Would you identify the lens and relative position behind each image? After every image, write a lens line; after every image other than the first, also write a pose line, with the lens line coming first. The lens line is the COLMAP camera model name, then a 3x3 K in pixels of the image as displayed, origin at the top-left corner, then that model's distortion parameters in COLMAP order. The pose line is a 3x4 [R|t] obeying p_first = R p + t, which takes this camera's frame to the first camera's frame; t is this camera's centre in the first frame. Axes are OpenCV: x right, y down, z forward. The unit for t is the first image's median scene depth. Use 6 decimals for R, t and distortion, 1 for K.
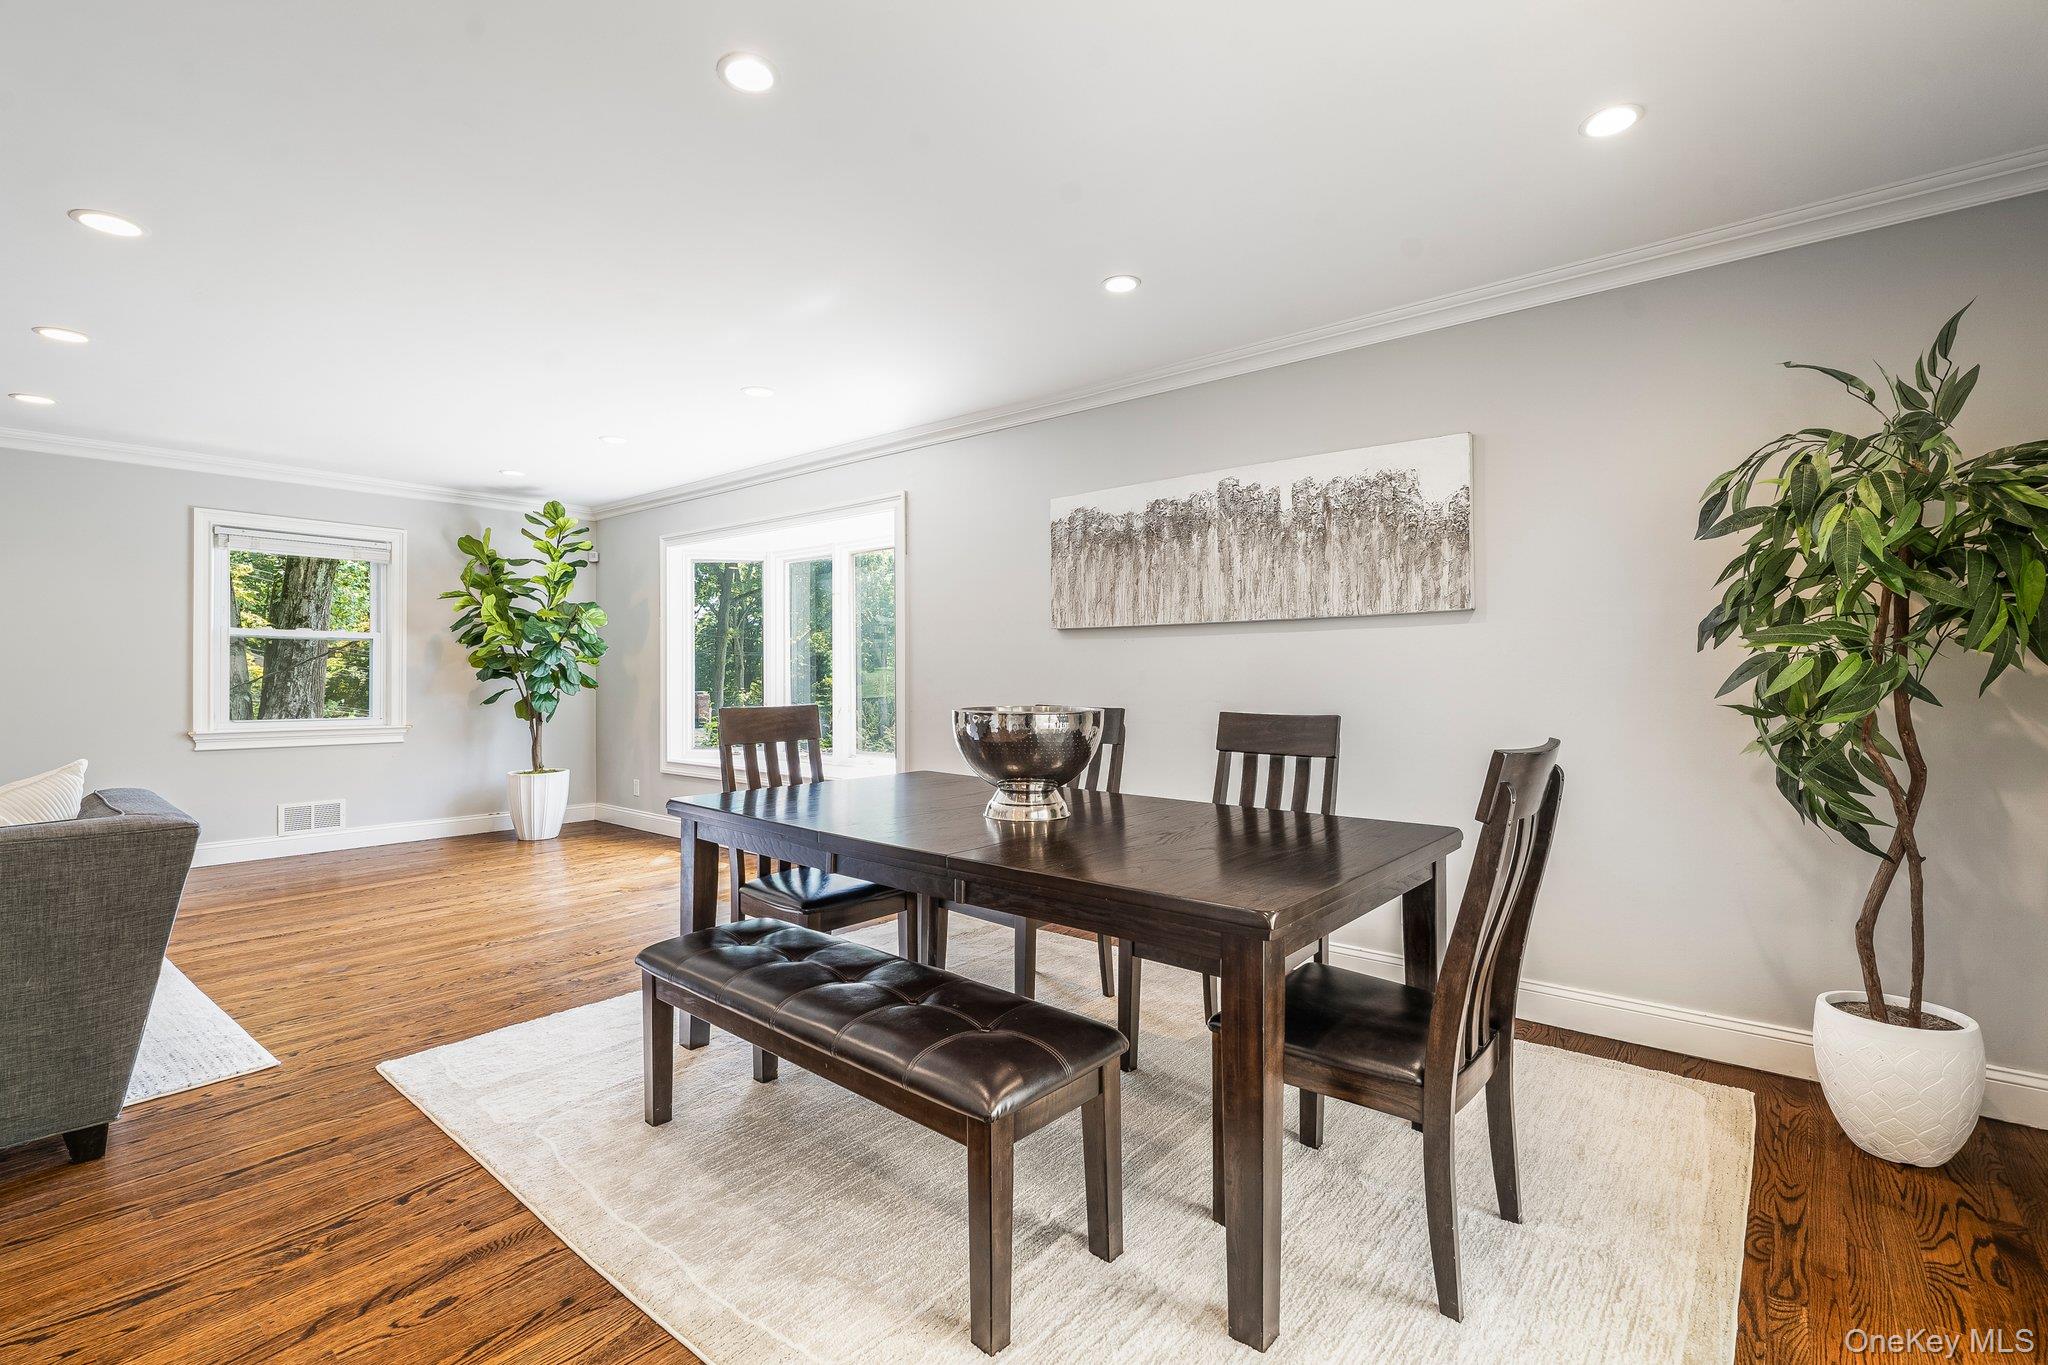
lens RADIAL K [[921.0, 0, 1024.0], [0, 921.0, 682.5], [0, 0, 1]] dist [0.002569, 0.000364]
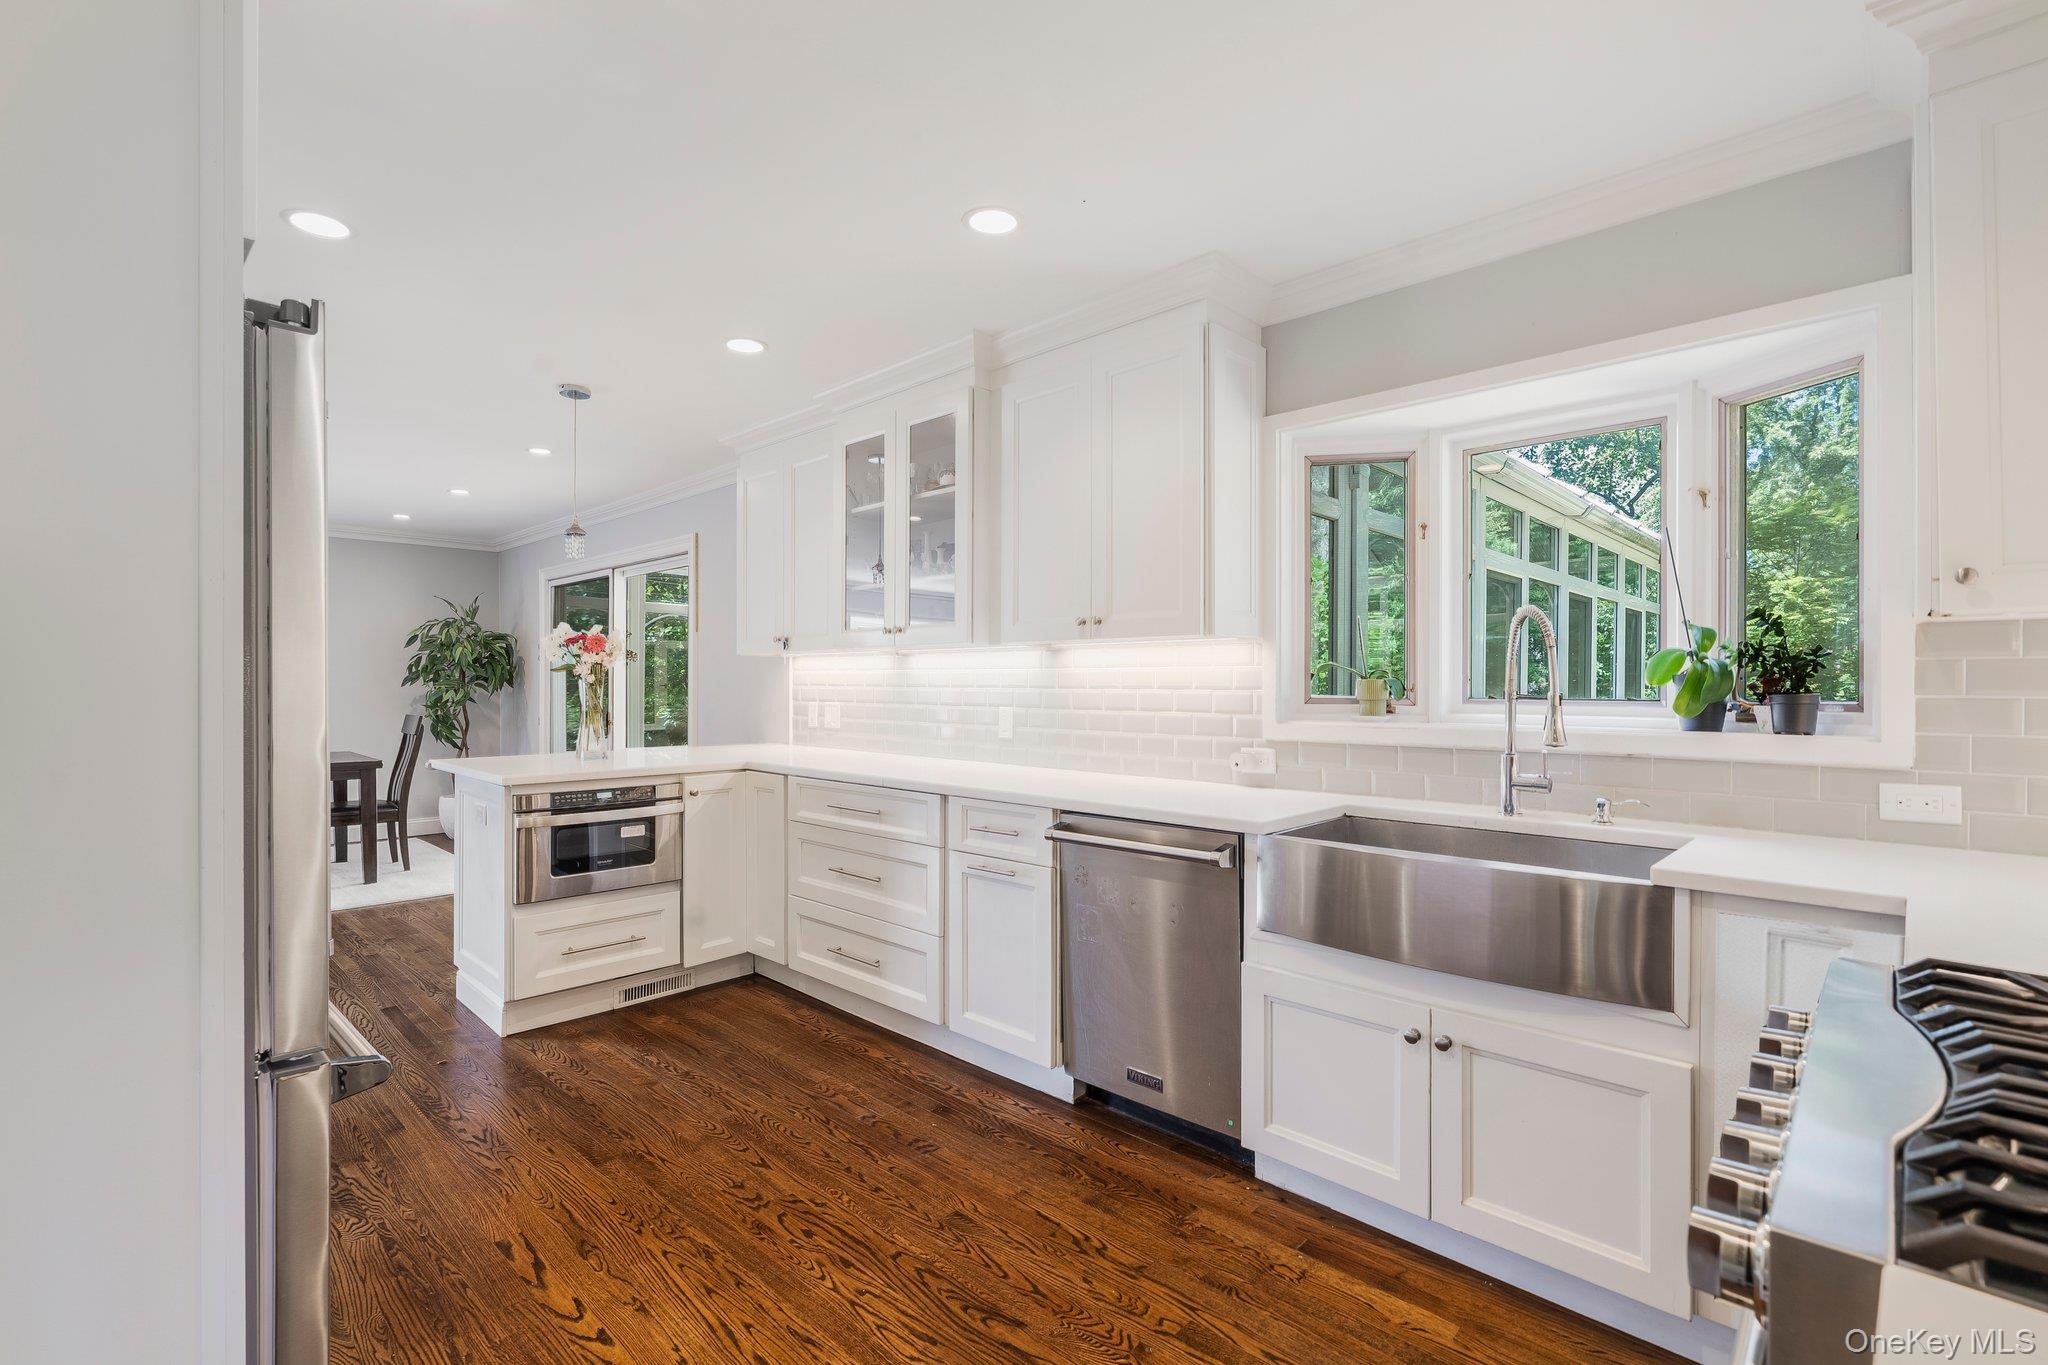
lens RADIAL K [[921.0, 0, 1025.7], [0, 921.0, 708.2], [0, 0, 1]] dist [-0.005251, 0.000119]
pose [[0.069057, -0.030253, 0.997154, -1.415625], [0.011189, 0.999501, 0.029549, -0.019916], [-0.997550, 0.009117, 0.069361, -0.805309]]
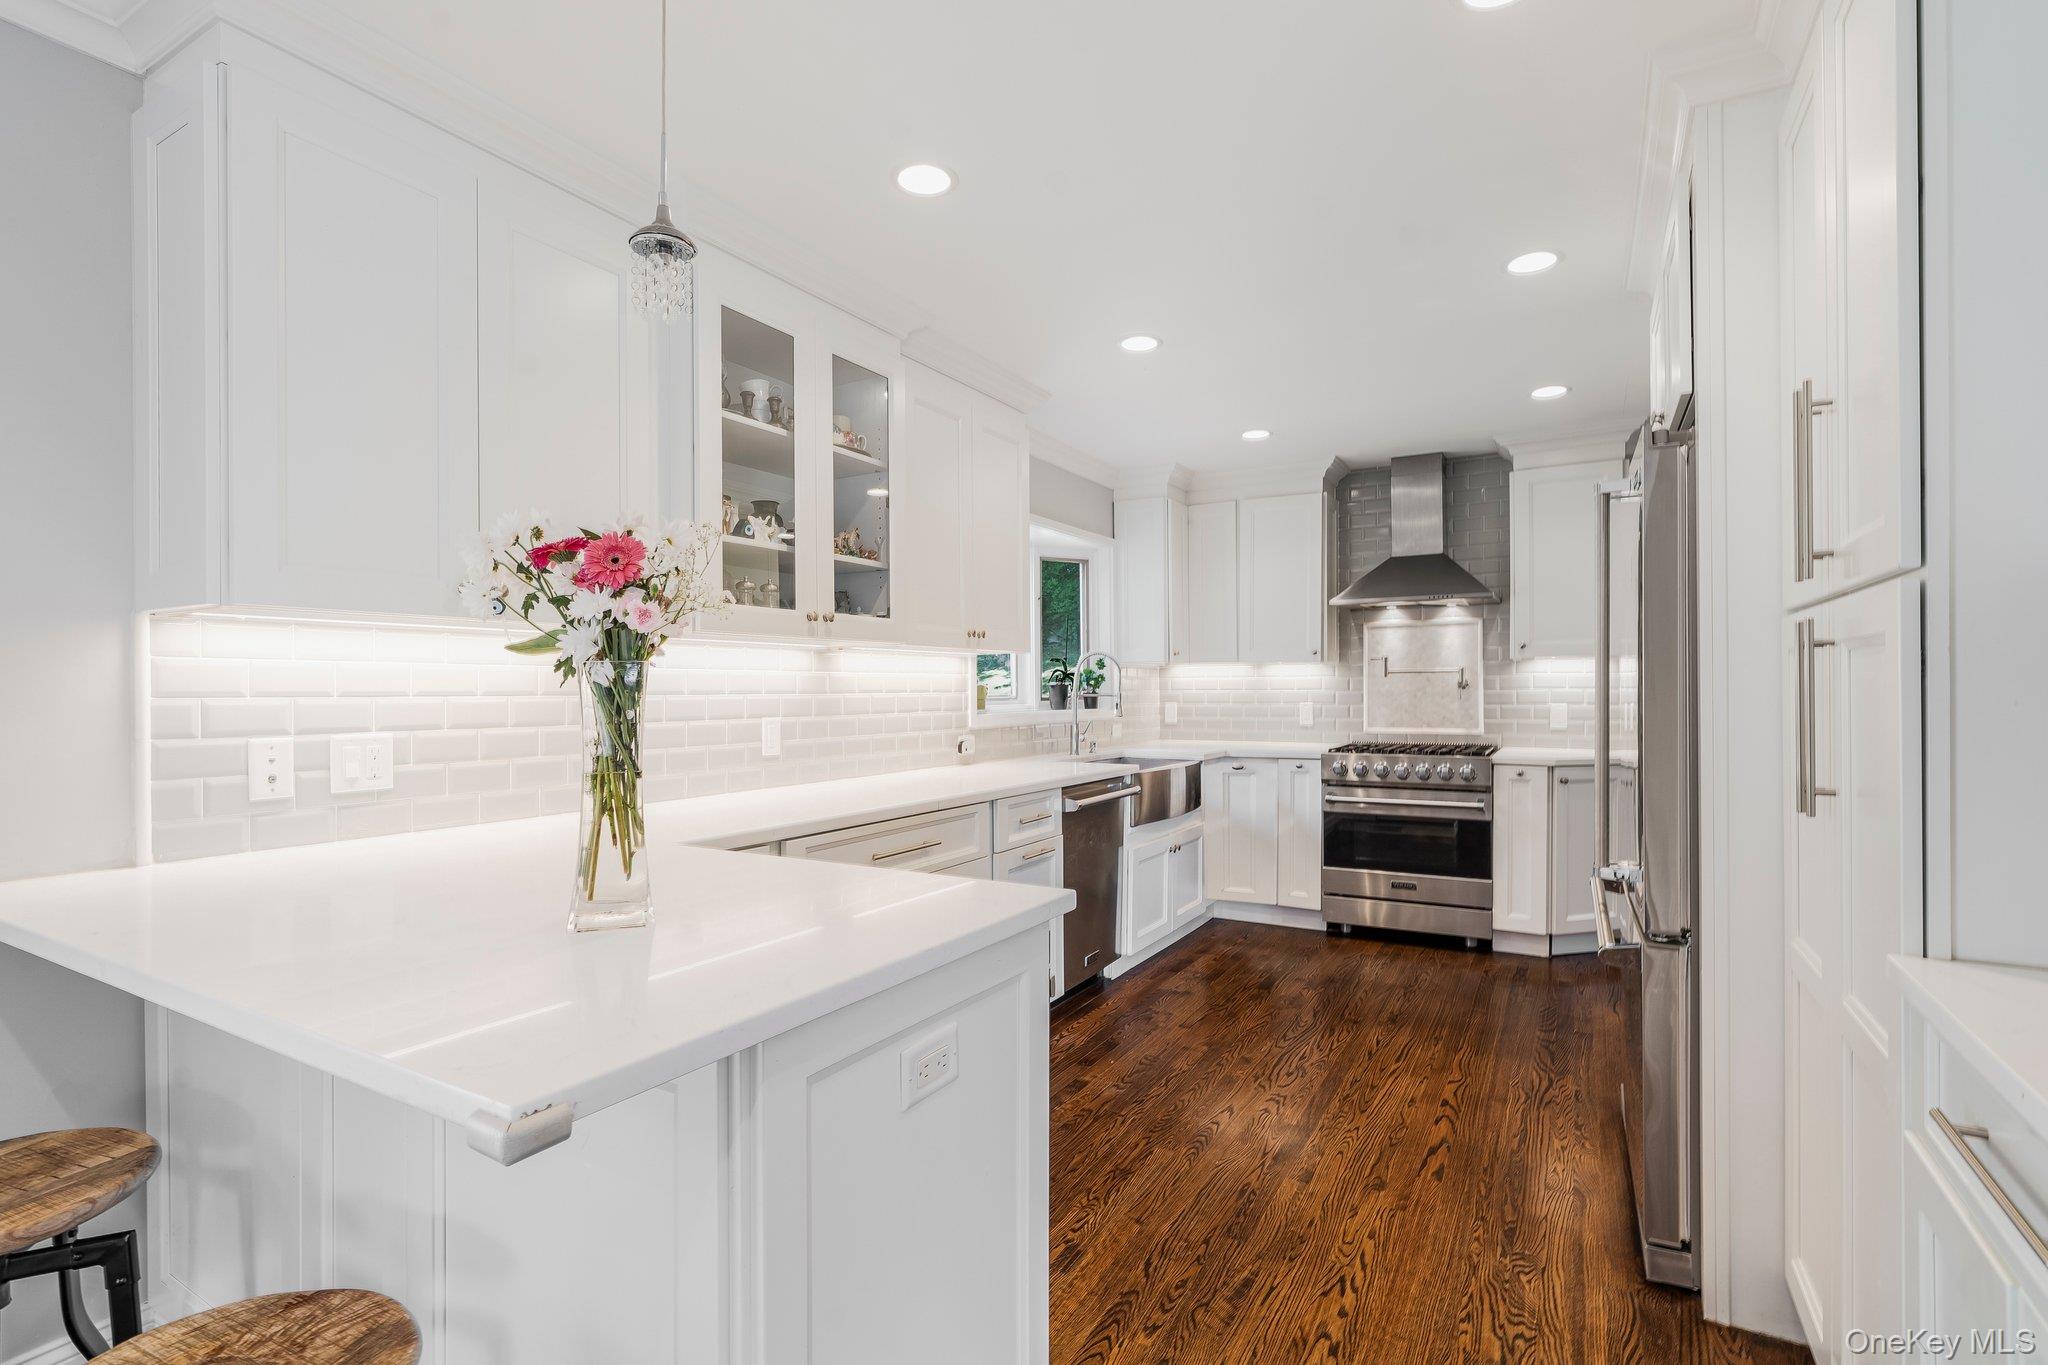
lens RADIAL K [[960.4, 0, 1024.0], [0, 960.4, 682.5], [0, 0, 1]] dist [0.001536, 0.000354]
pose [[-0.985988, 0.002666, -0.166795, -0.465153], [0.002124, 0.999992, 0.003430, -0.025158], [0.166803, 0.003028, -0.985986, 0.195632]]
